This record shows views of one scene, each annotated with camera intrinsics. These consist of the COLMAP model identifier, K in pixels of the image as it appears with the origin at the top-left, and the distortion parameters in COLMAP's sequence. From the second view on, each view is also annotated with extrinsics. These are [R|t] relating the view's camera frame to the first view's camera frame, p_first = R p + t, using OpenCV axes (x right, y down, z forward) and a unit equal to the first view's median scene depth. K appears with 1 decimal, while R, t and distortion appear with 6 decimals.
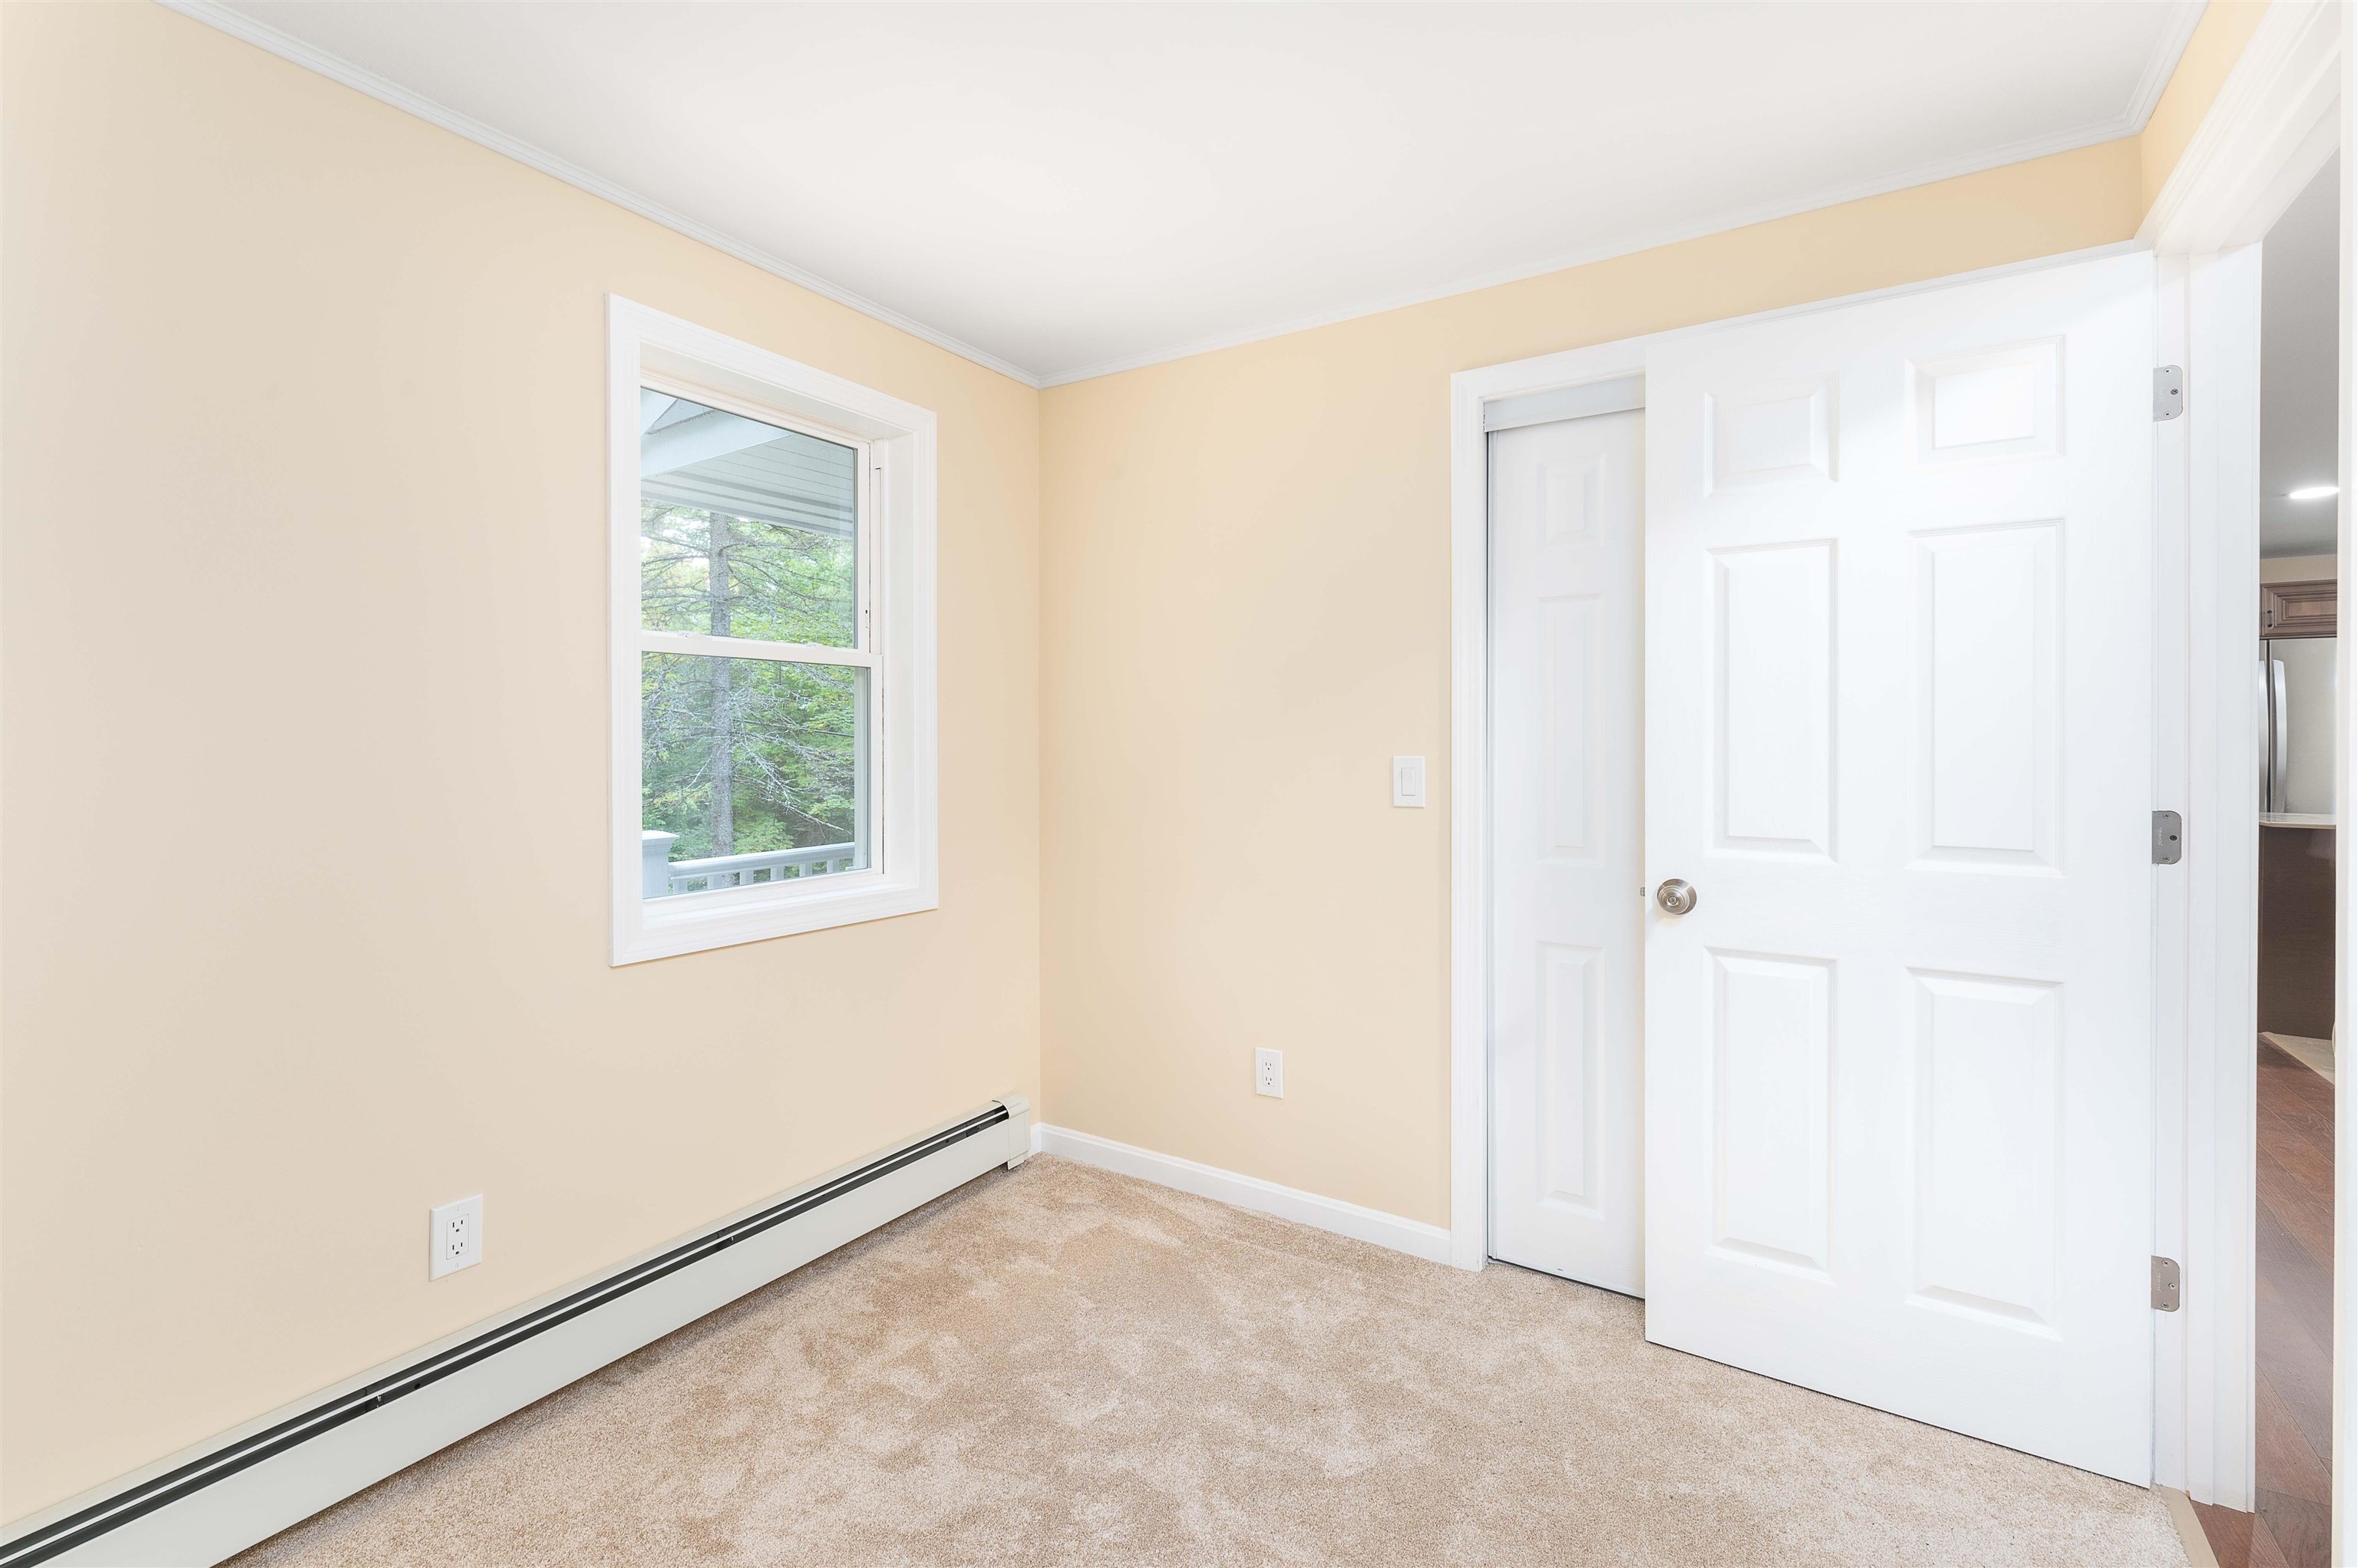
lens RADIAL K [[1011.9, 0, 1186.3], [0, 1011.9, 758.7], [0, 0, 1]] dist [-0.000033, -0.000022]
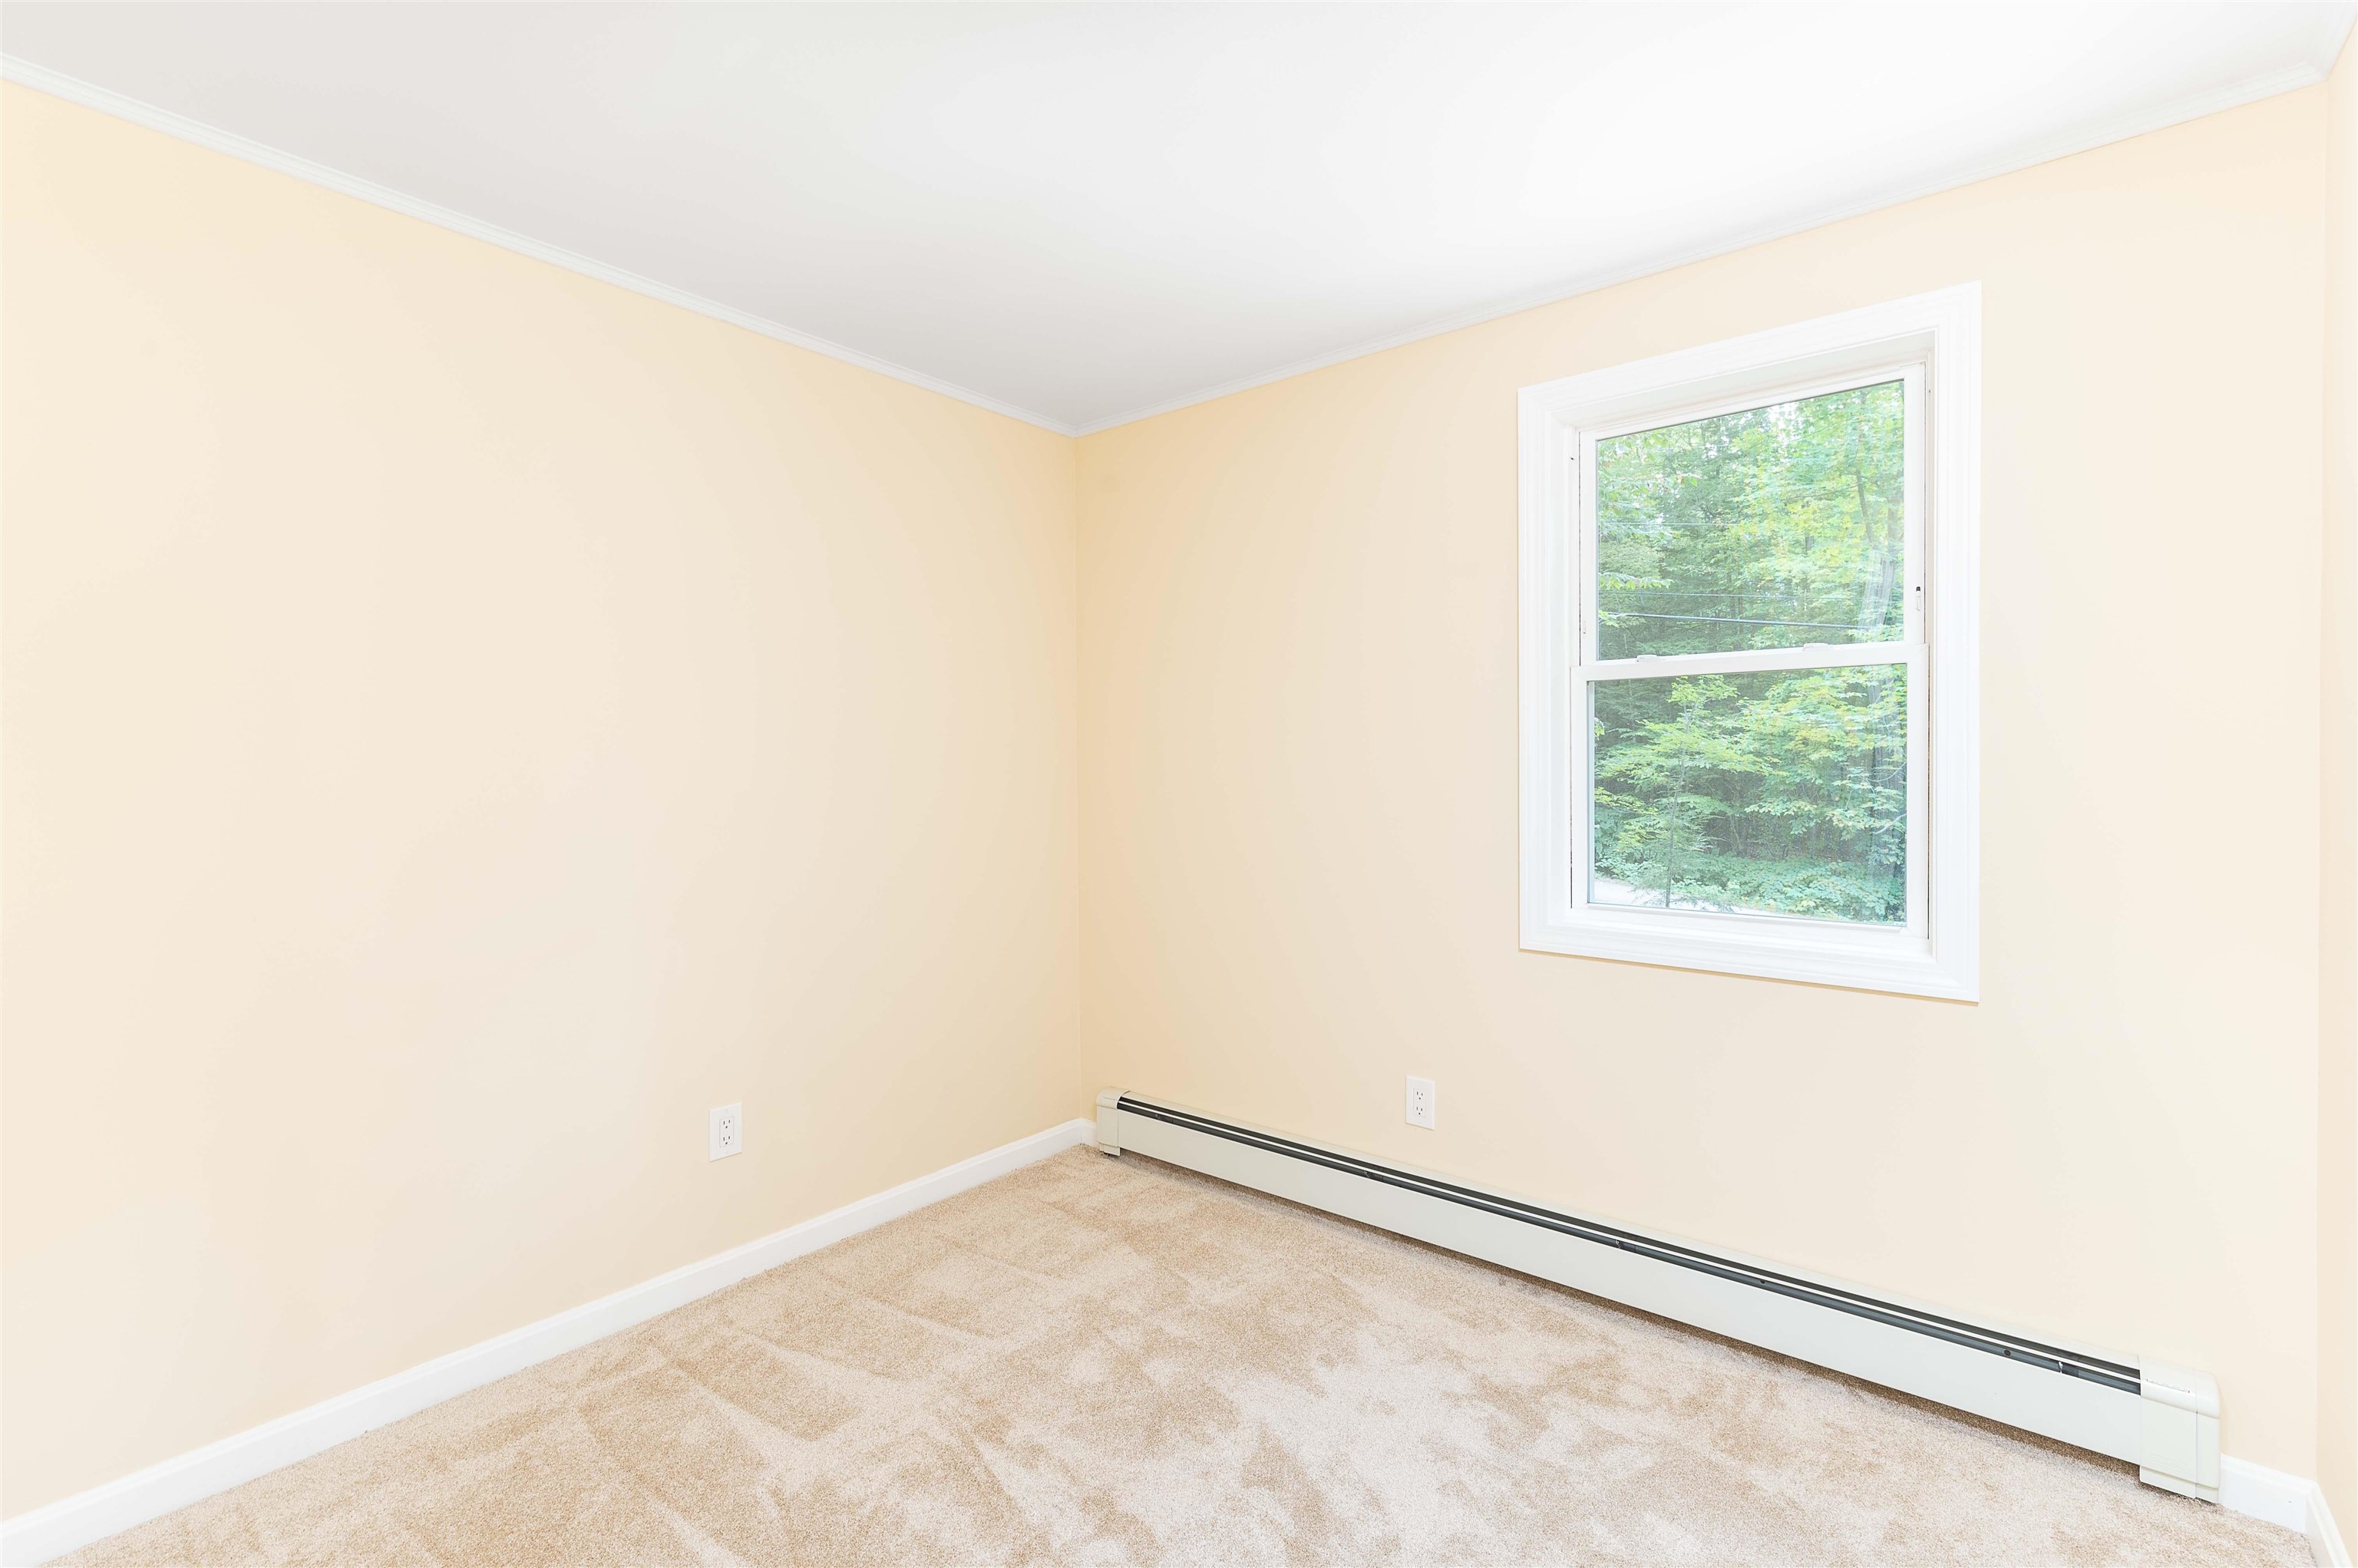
lens RADIAL K [[1011.9, 0, 1186.3], [0, 1011.9, 758.7], [0, 0, 1]] dist [-0.000033, -0.000022]
pose [[-0.109716, 0.009584, -0.993917, 0.620603], [-0.001331, 0.999951, 0.009789, -0.030368], [0.993962, 0.002397, -0.109698, 0.664236]]
